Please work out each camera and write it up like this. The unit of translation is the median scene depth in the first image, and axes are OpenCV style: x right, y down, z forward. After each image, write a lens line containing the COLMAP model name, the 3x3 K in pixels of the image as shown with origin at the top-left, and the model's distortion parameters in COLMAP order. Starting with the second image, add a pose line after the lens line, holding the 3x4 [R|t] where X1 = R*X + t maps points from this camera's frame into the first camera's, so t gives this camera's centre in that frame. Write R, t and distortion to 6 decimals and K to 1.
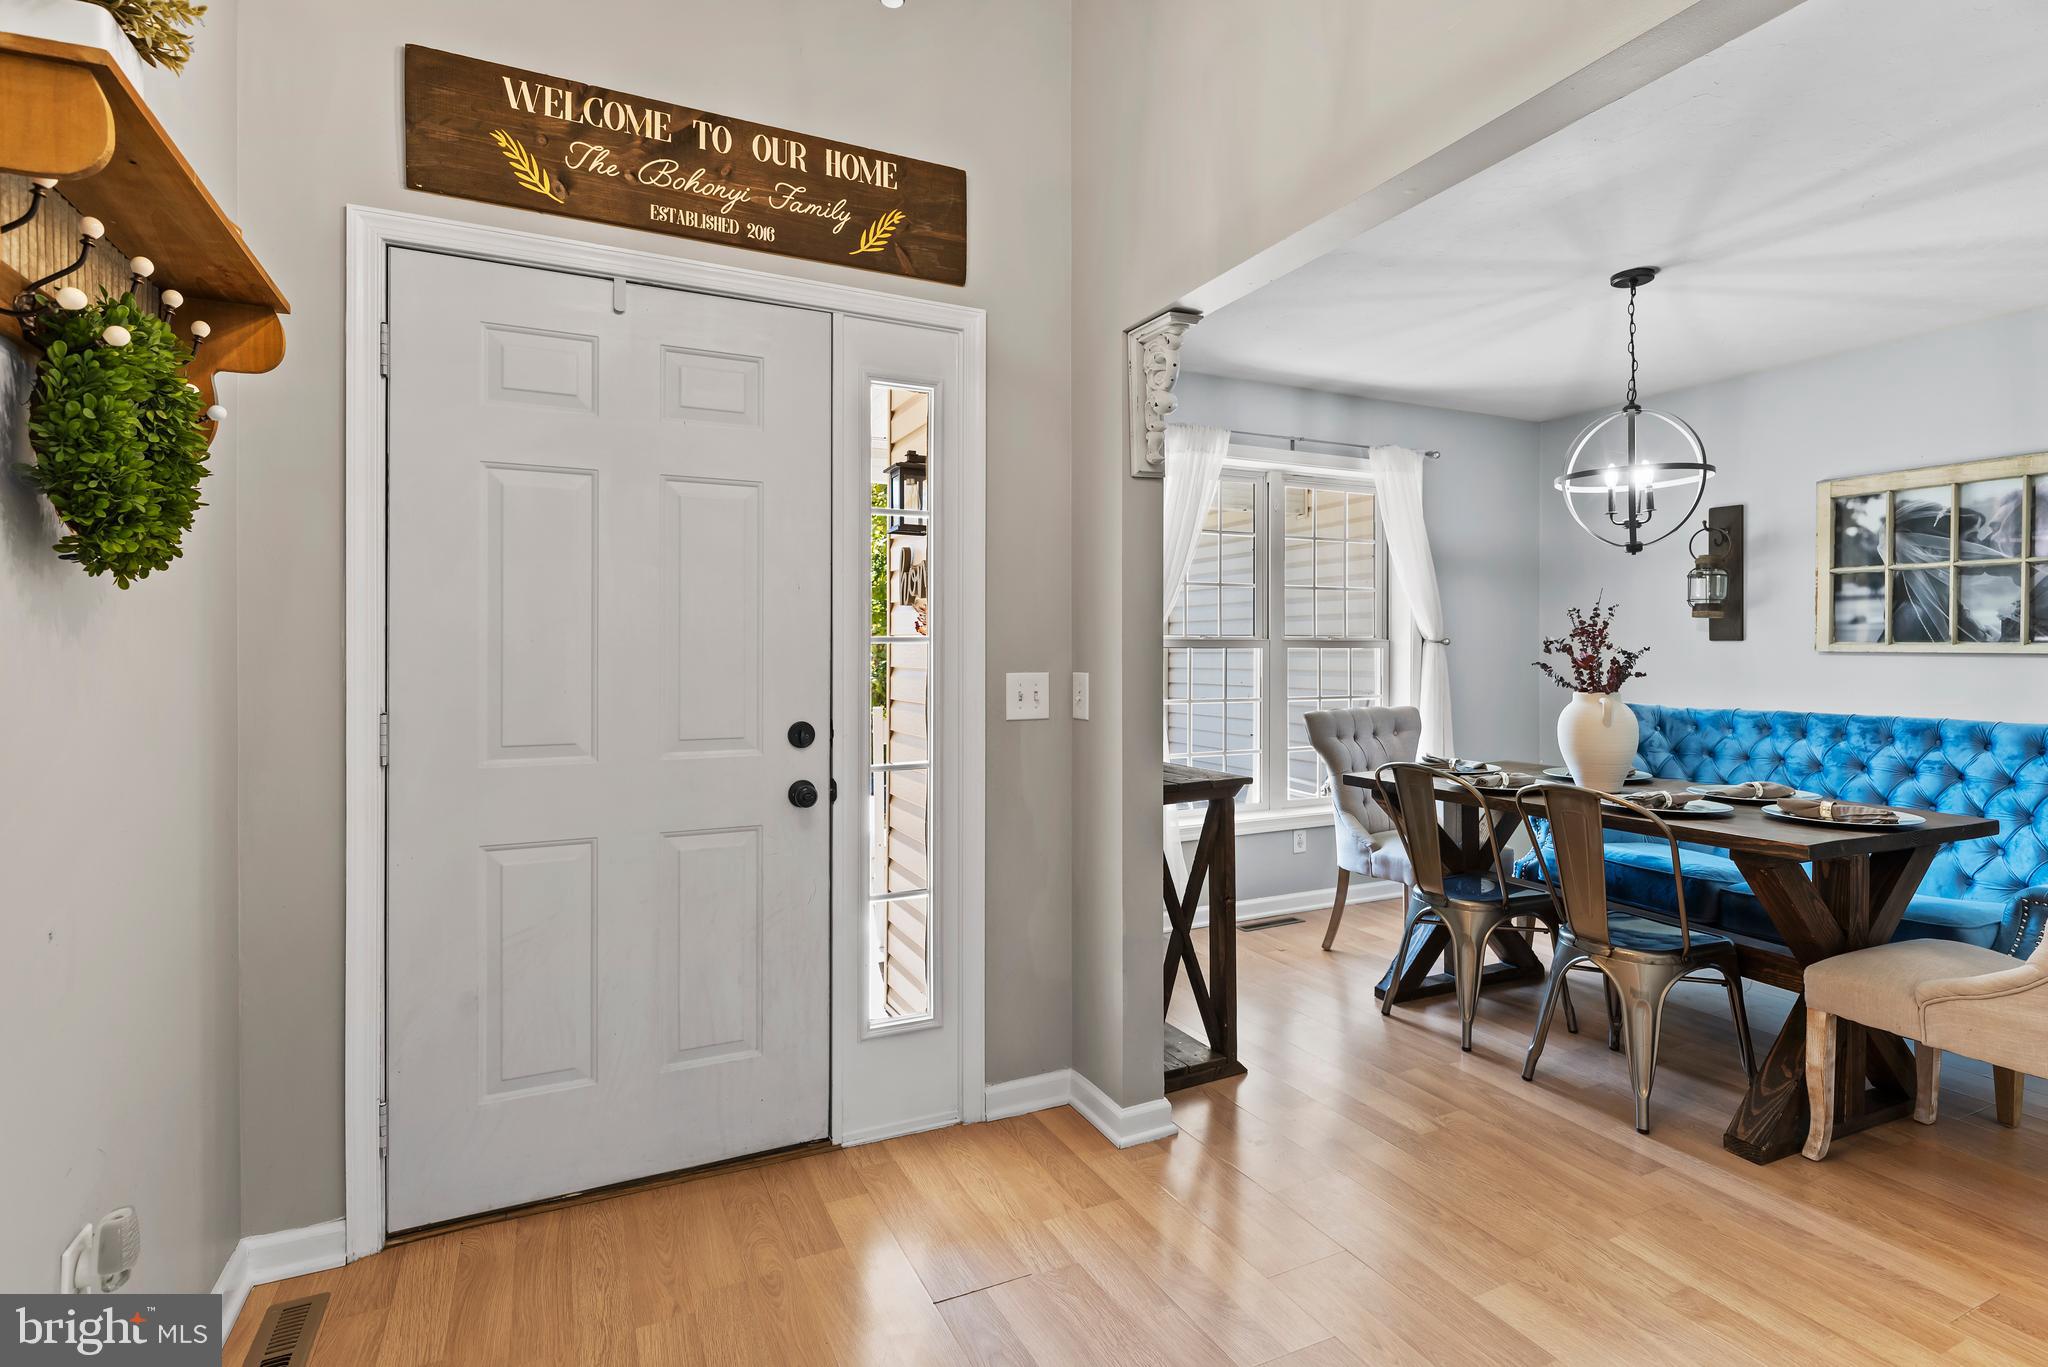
lens RADIAL K [[1013.7, 0, 1054.9], [0, 1013.7, 651.6], [0, 0, 1]] dist [0.002529, 0.001451]
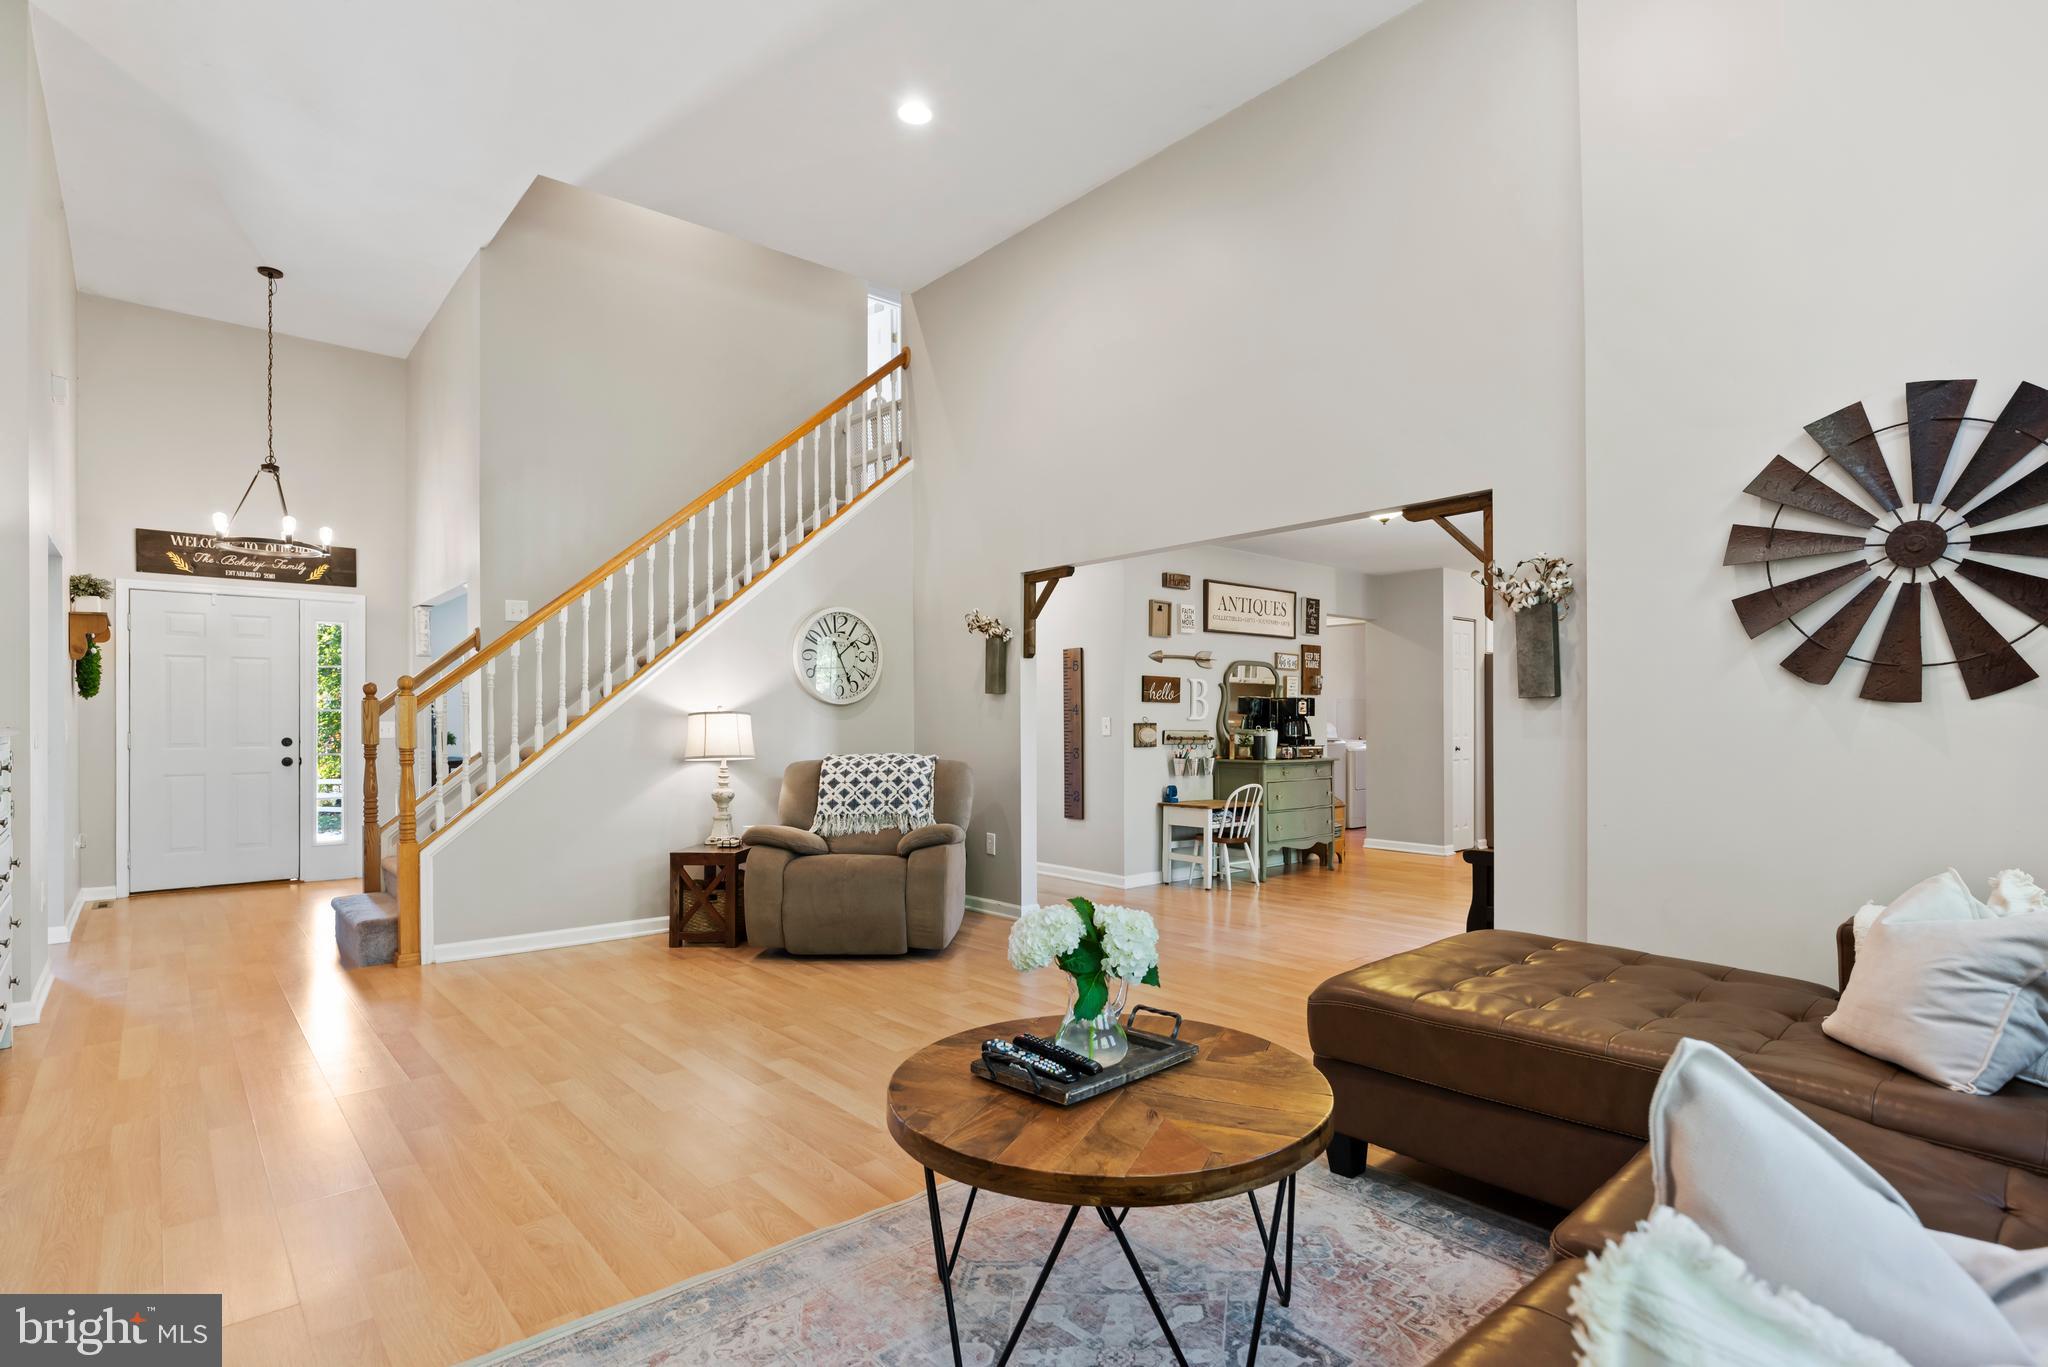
lens RADIAL K [[1010.1, 0, 1039.8], [0, 1010.1, 721.5], [0, 0, 1]] dist [0.001852, 0.000436]
pose [[0.967534, -0.002110, 0.252734, 1.079491], [0.001933, 0.999998, 0.000947, 0.022042], [-0.252735, -0.000428, 0.967535, -2.307218]]
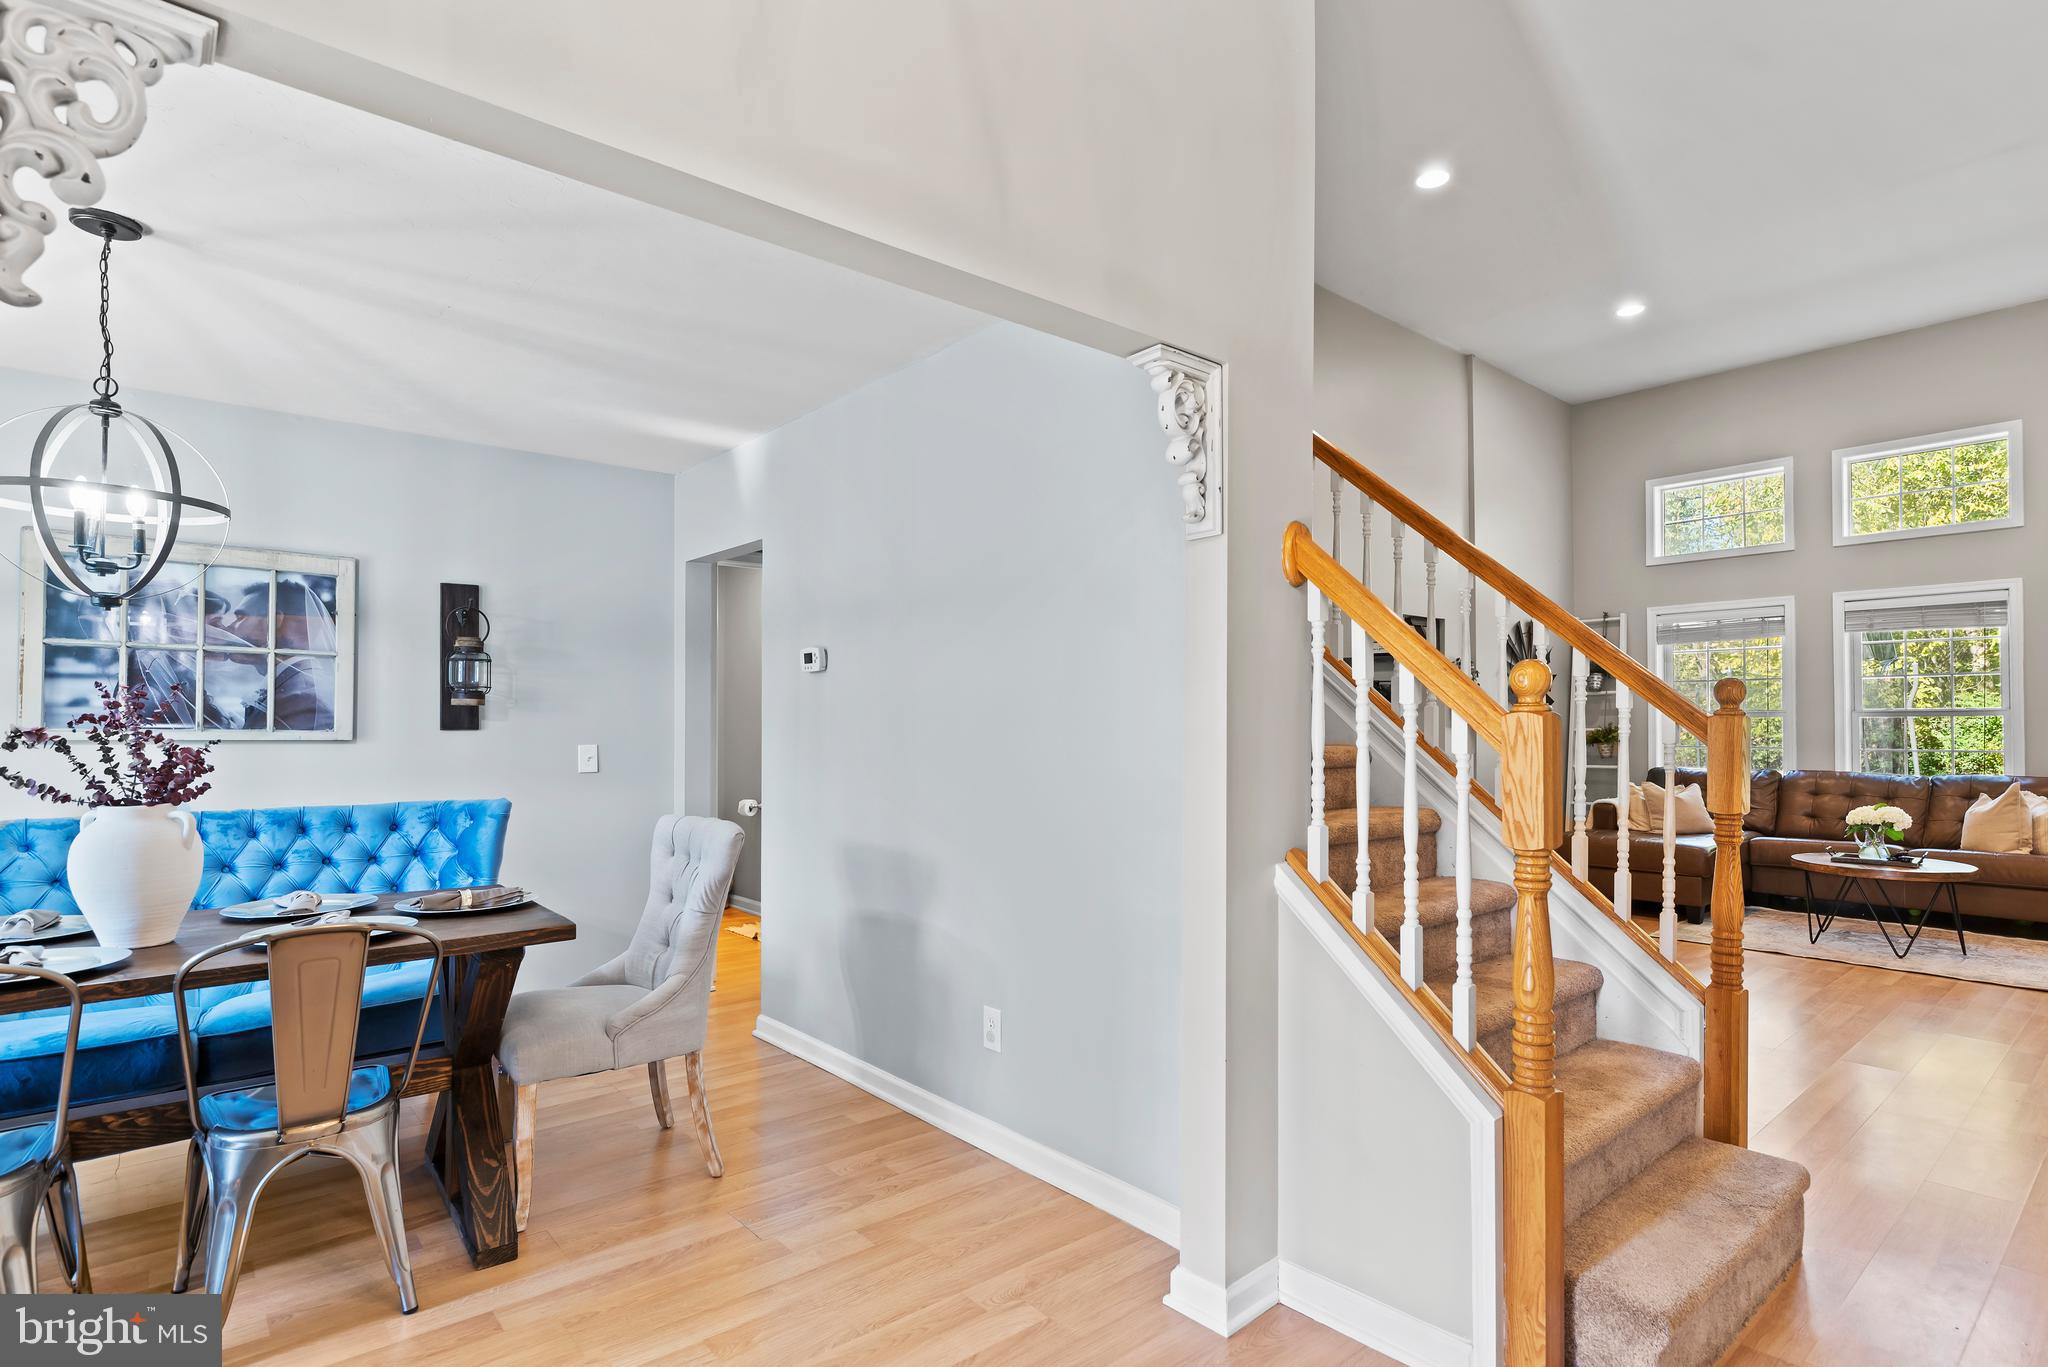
lens RADIAL K [[1027.7, 0, 1061.2], [0, 1027.7, 719.7], [0, 0, 1]] dist [0.000763, -0.000074]
pose [[-0.257279, 0.006544, 0.966315, -0.391633], [0.001589, 0.999979, -0.006349, -0.015865], [-0.966336, -0.000098, -0.257284, 0.687291]]
